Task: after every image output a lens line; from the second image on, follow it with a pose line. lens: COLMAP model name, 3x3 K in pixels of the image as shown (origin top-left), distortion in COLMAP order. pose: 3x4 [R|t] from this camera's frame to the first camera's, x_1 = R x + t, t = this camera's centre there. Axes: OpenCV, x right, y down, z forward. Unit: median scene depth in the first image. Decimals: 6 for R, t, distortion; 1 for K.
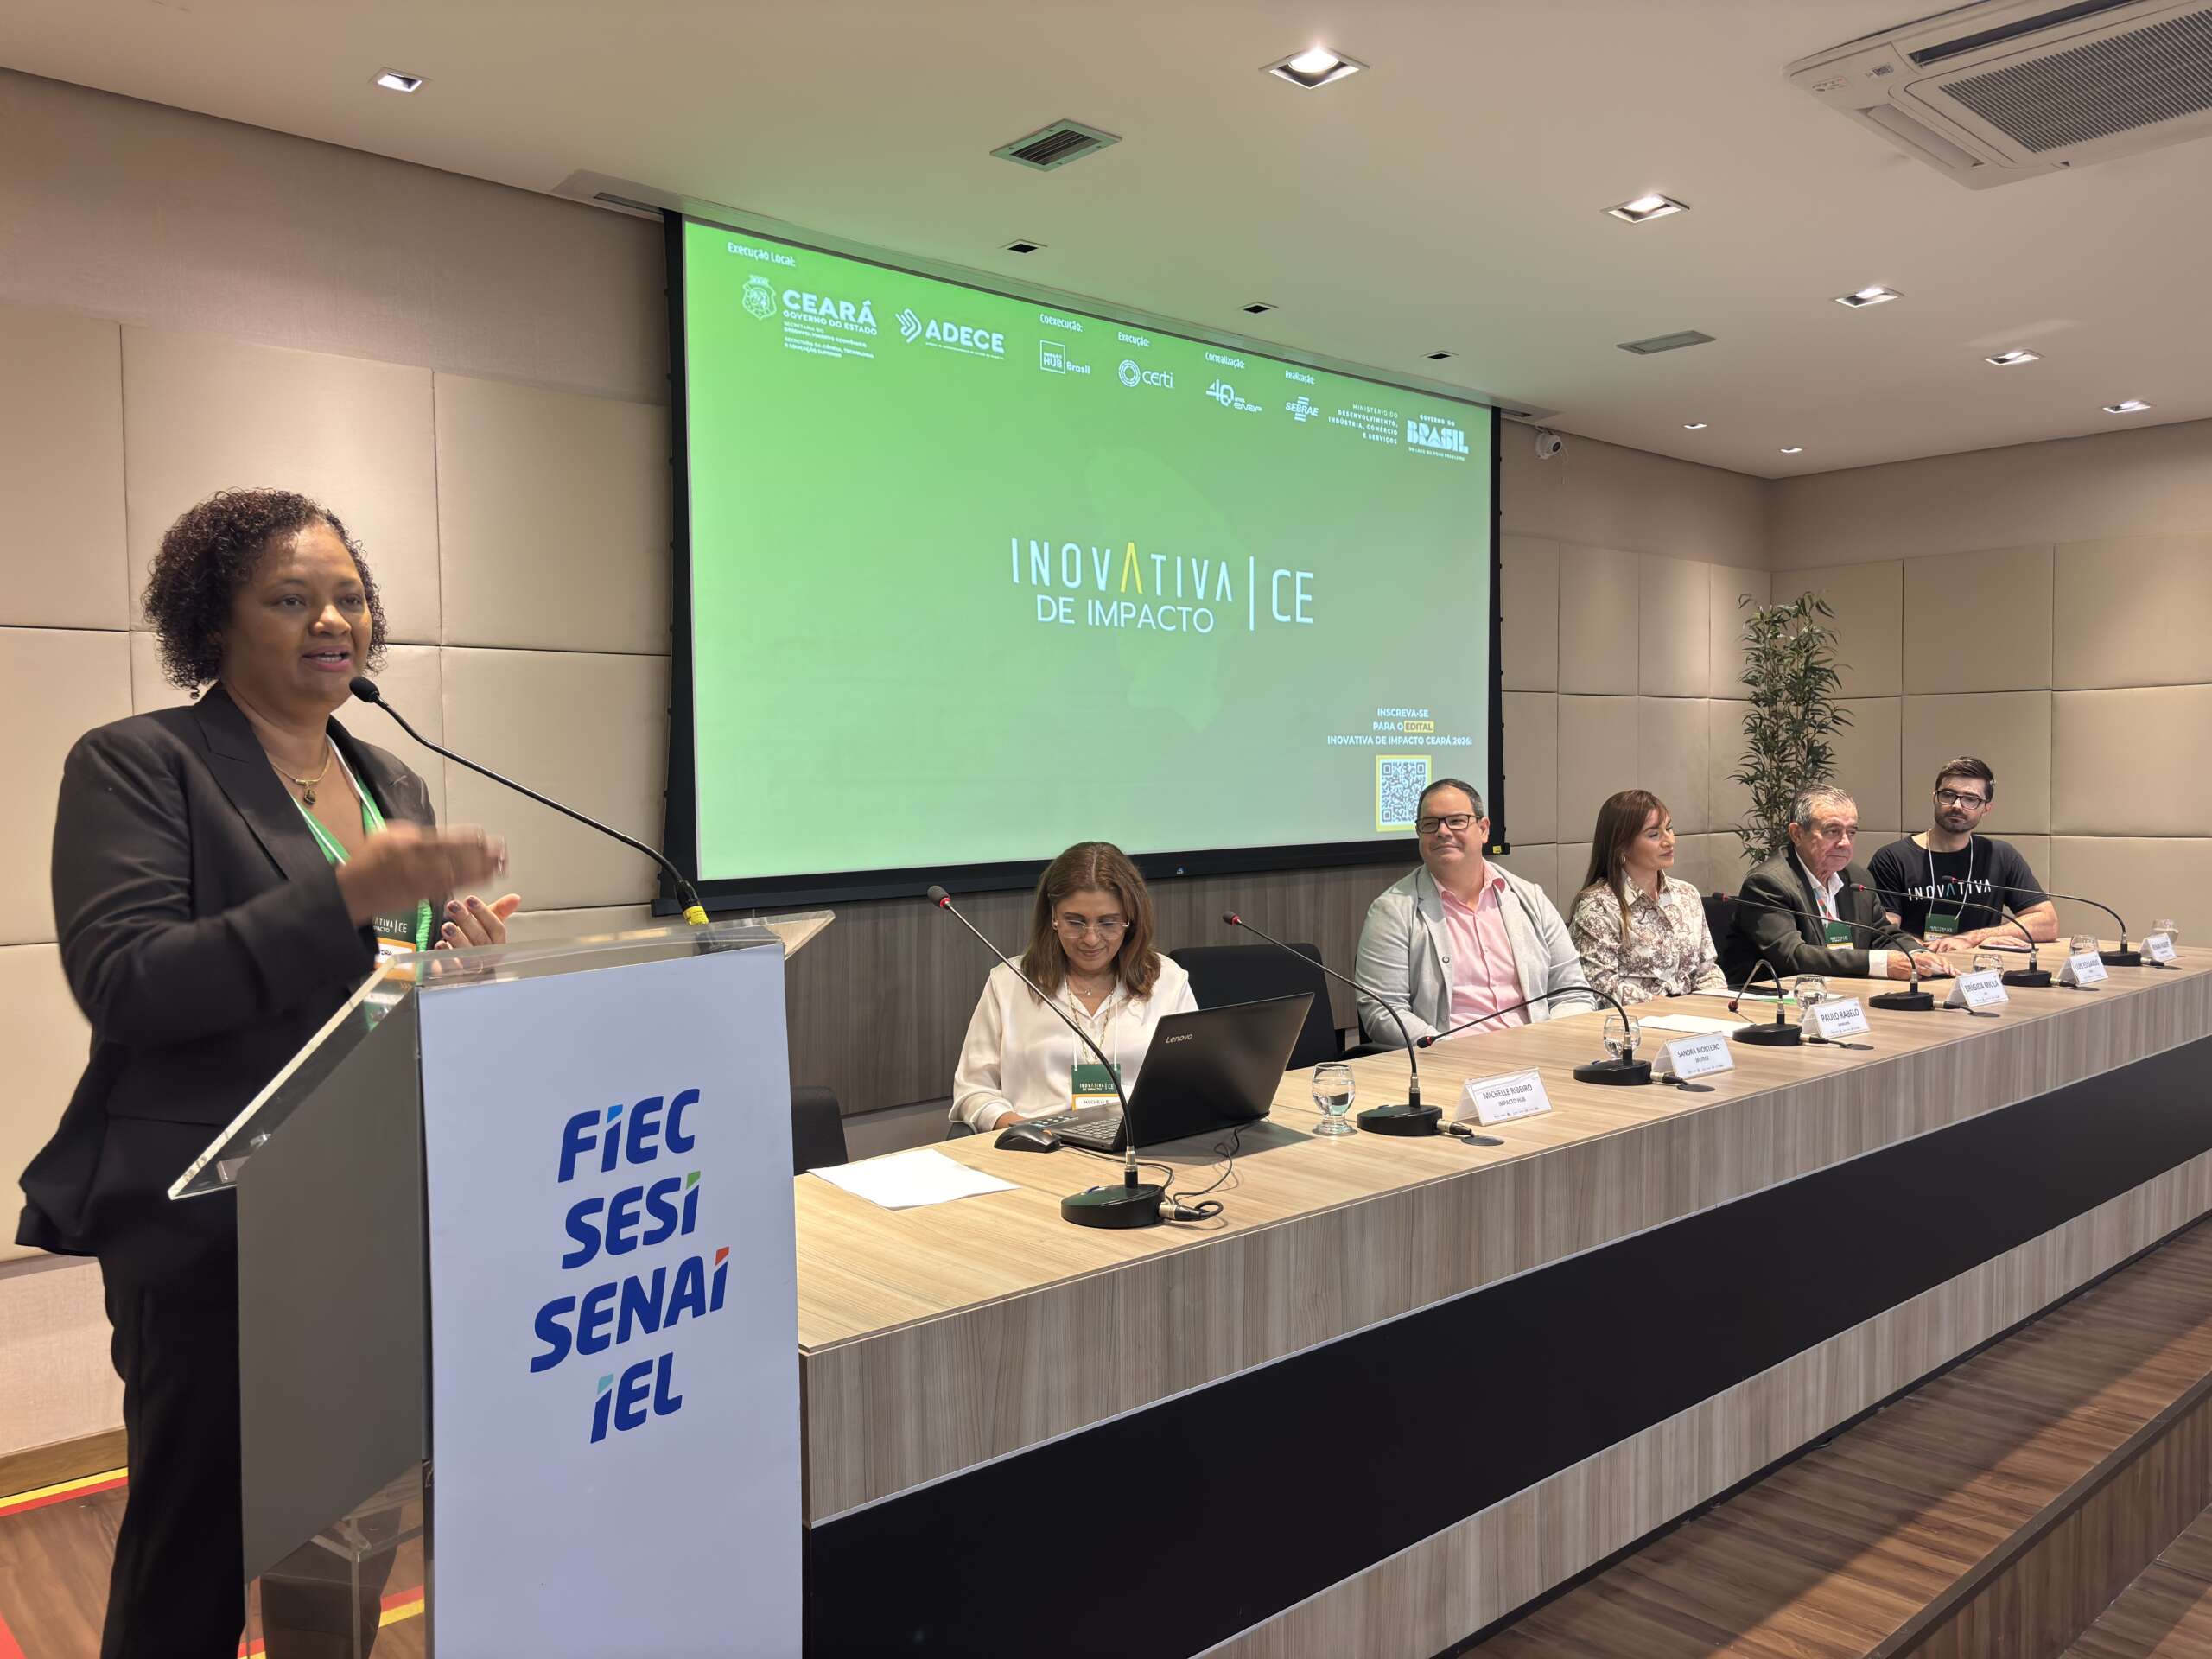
lens RADIAL K [[1677.3, 0, 1110.1], [0, 1677.3, 810.2], [0, 0, 1]] dist [0.034391, -0.052035]
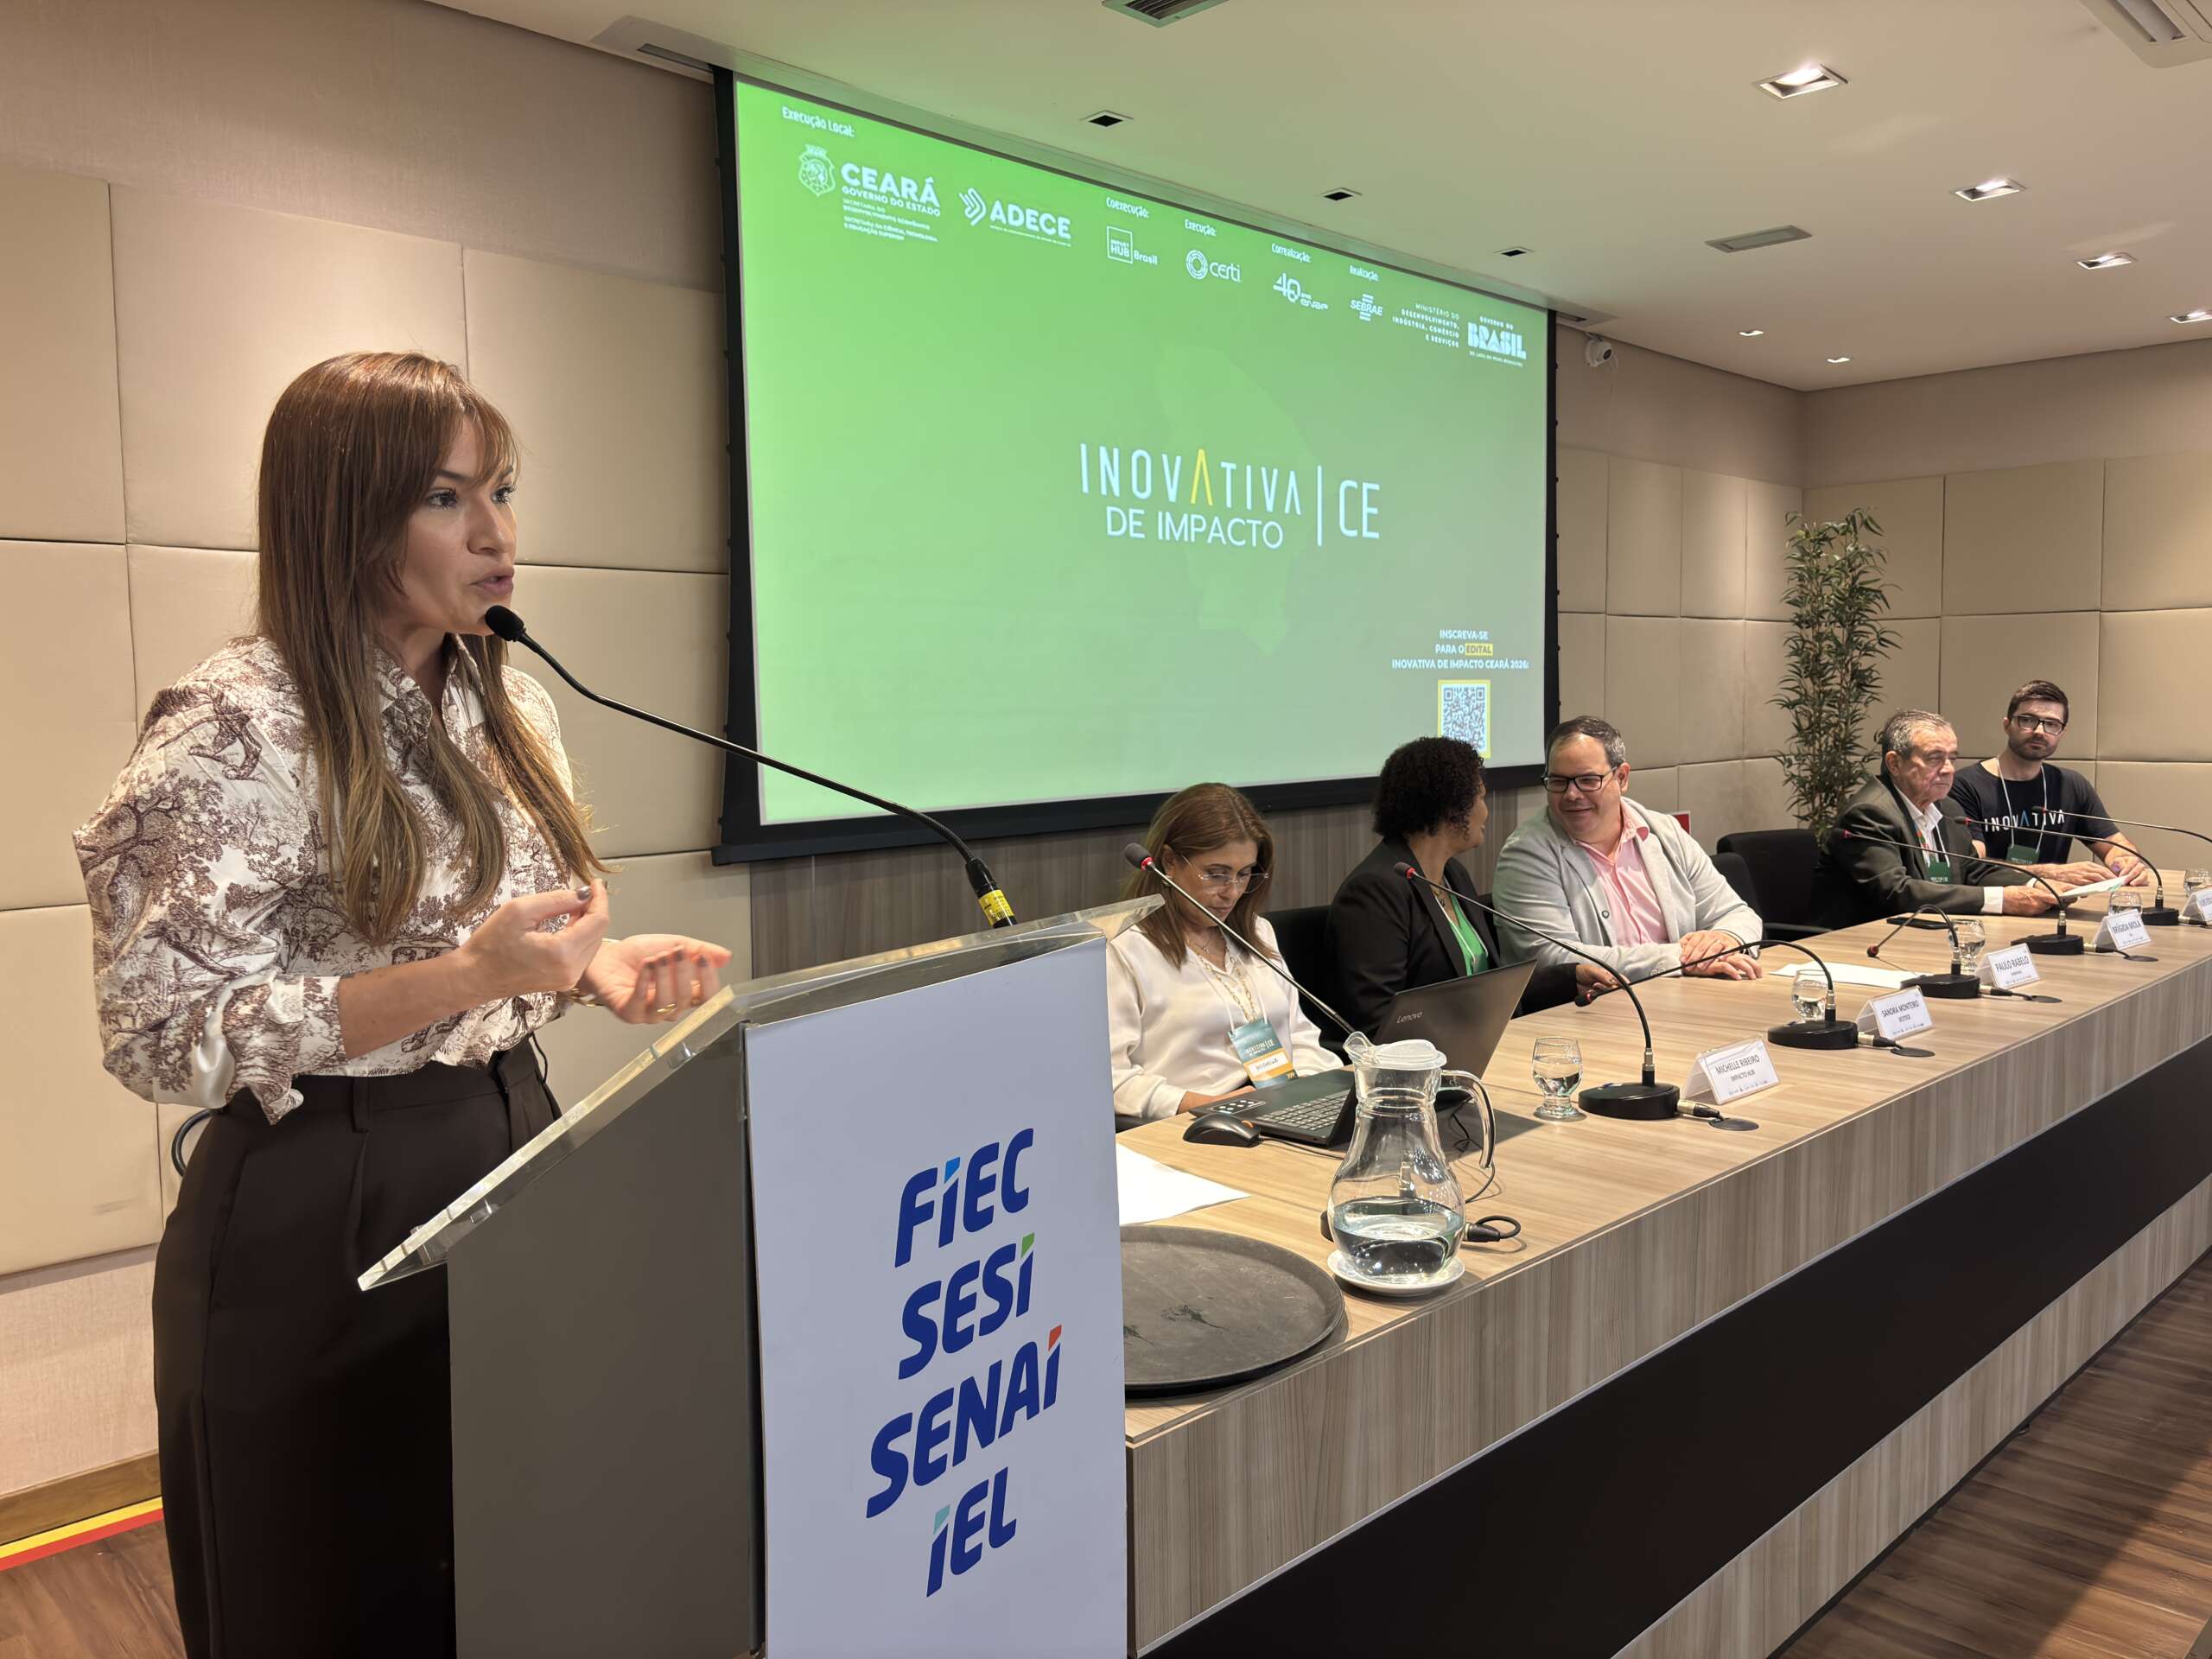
lens RADIAL K [[1677.3, 0, 1107.9], [0, 1677.3, 794.5], [0, 0, 1]] dist [0.034391, -0.052035]
pose [[0.999186, -0.002501, 0.040265, -0.088104], [0.000931, 0.999240, 0.038977, -0.007172], [-0.040332, -0.038908, 0.998429, 0.083387]]
